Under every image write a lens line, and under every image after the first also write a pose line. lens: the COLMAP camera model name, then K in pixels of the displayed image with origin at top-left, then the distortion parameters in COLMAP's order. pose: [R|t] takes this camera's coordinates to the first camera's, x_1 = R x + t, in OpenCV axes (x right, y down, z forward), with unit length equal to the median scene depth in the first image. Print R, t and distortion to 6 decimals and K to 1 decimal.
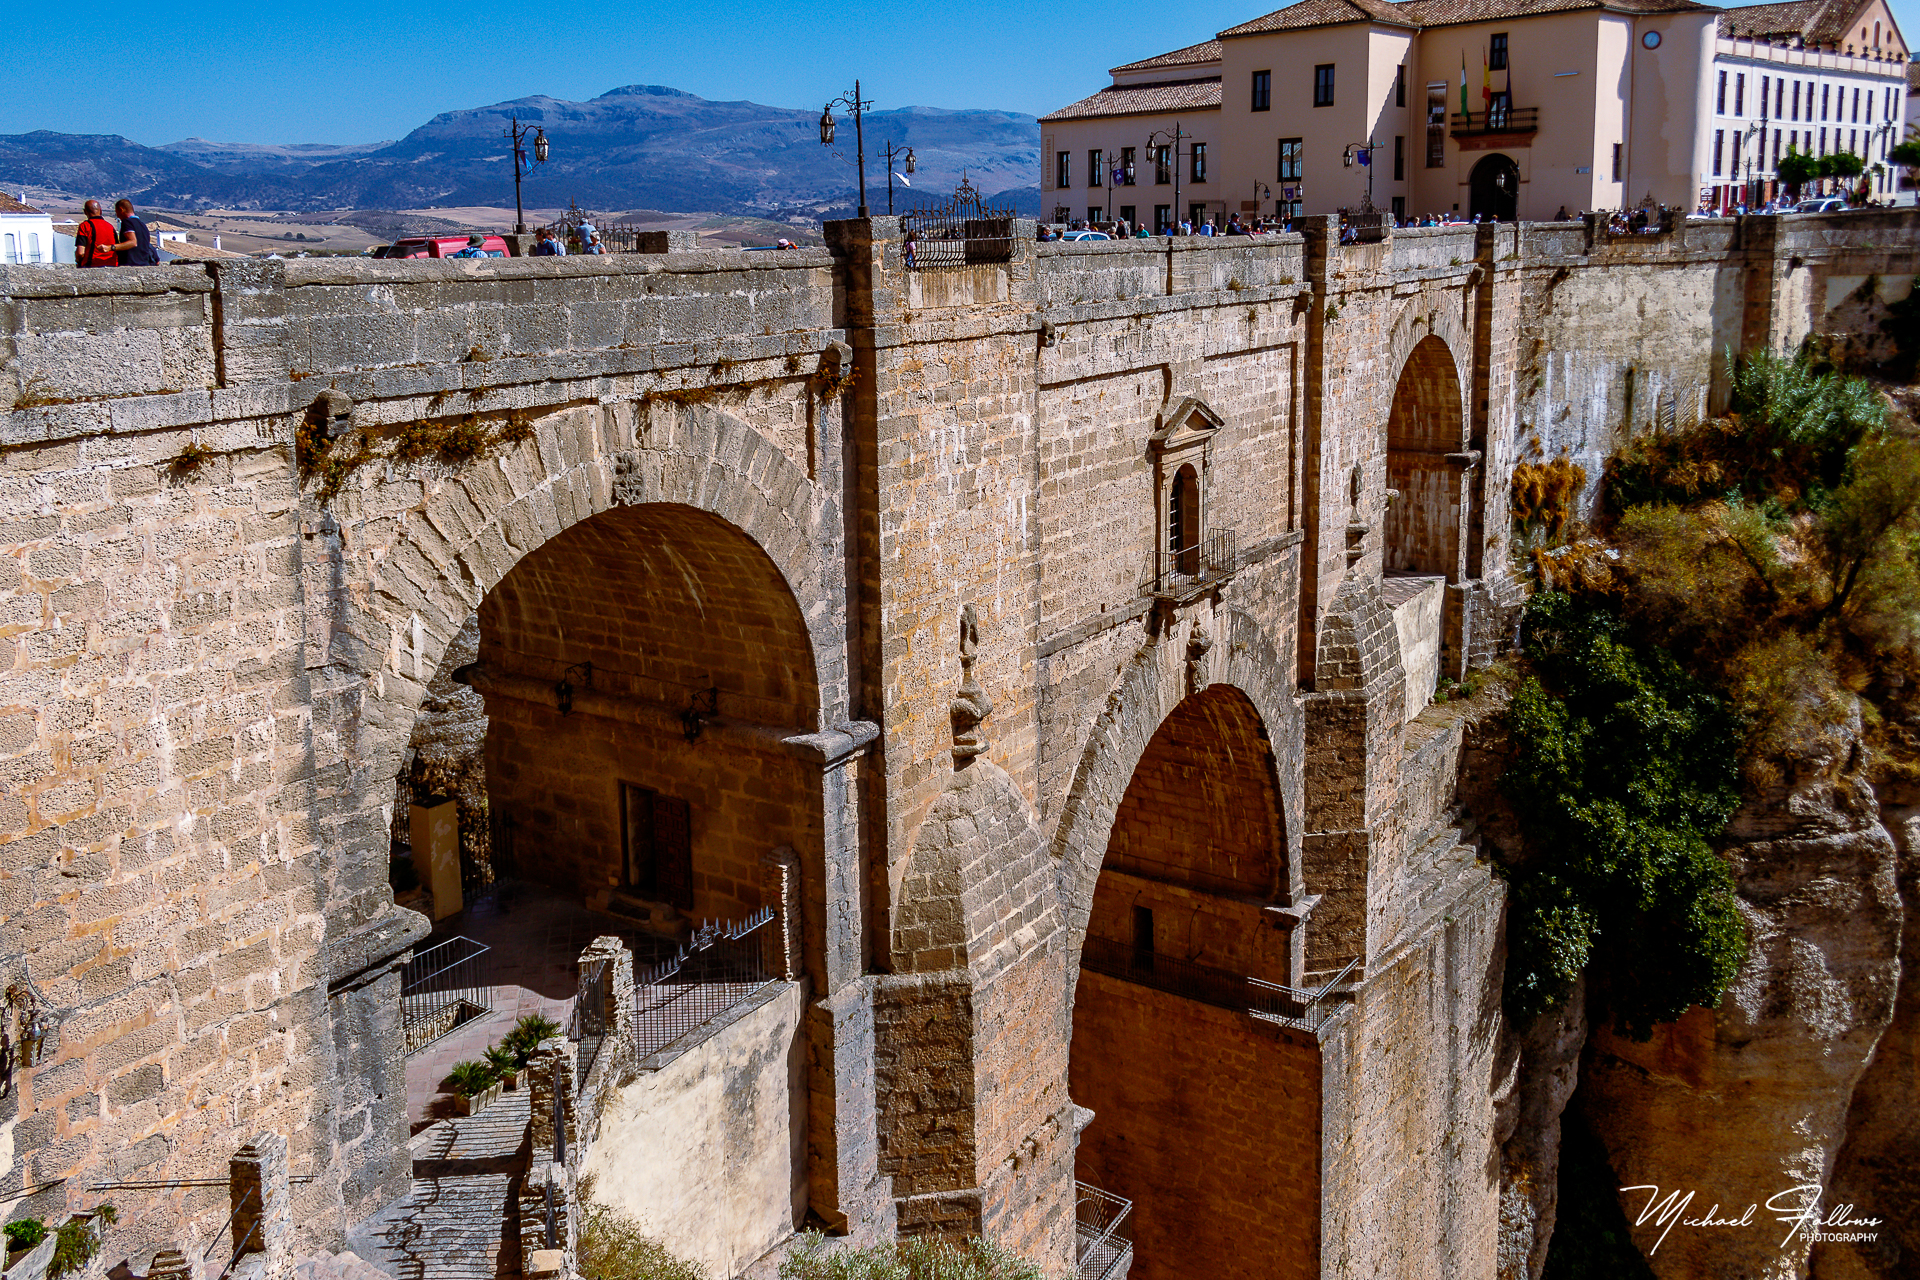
lens RADIAL K [[1508.0, 0, 1010.6], [0, 1508.0, 590.8], [0, 0, 1]] dist [0.019839, -0.006581]
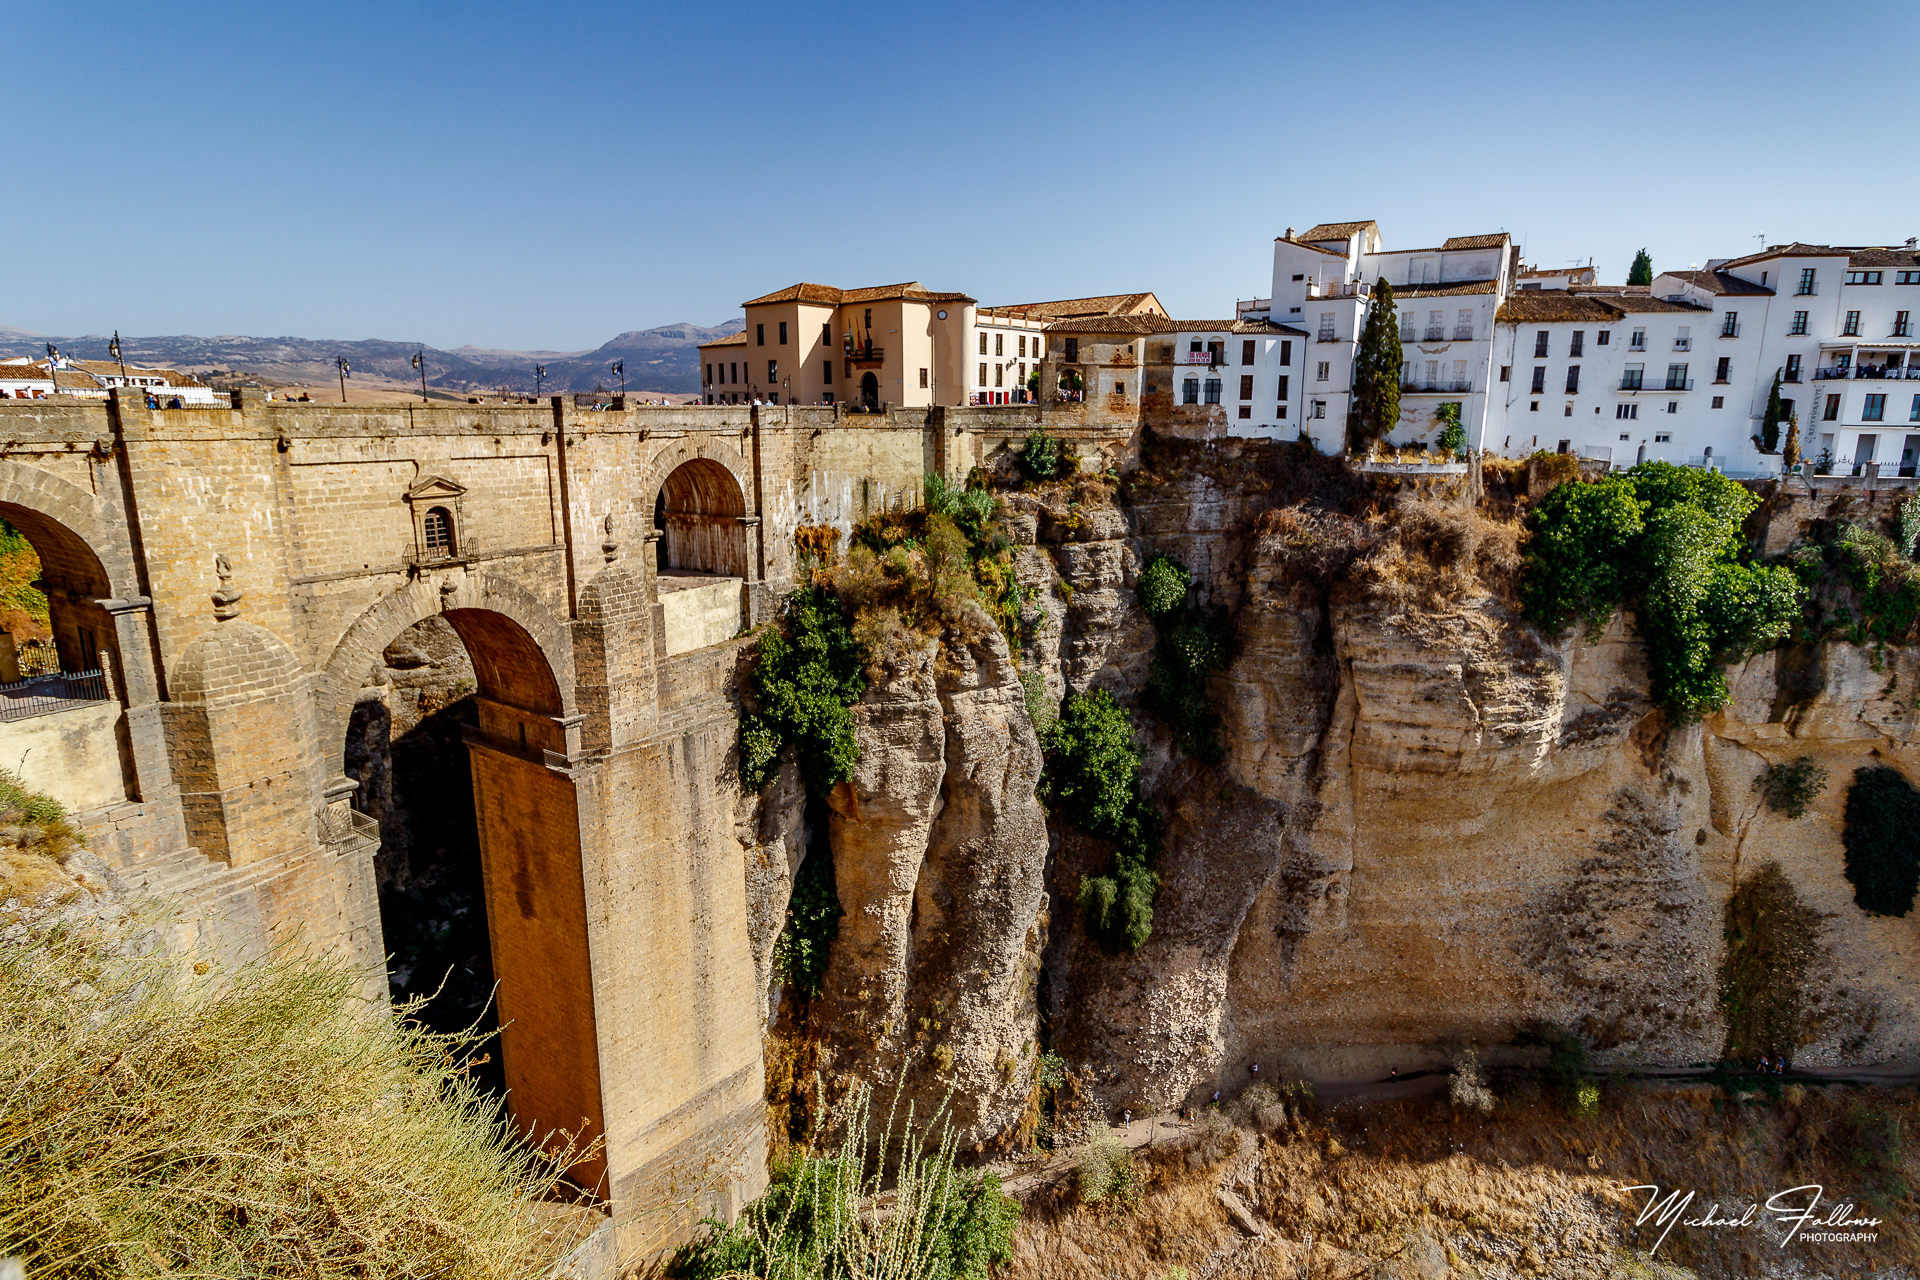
lens RADIAL K [[898.9, 0, 1005.9], [0, 898.9, 686.5], [0, 0, 1]] dist [-0.003650, -0.000921]
pose [[0.999160, 0.014191, 0.038442, 0.689767], [-0.016453, 0.998111, 0.059191, 0.068192], [-0.037529, -0.059774, 0.997506, -0.282196]]
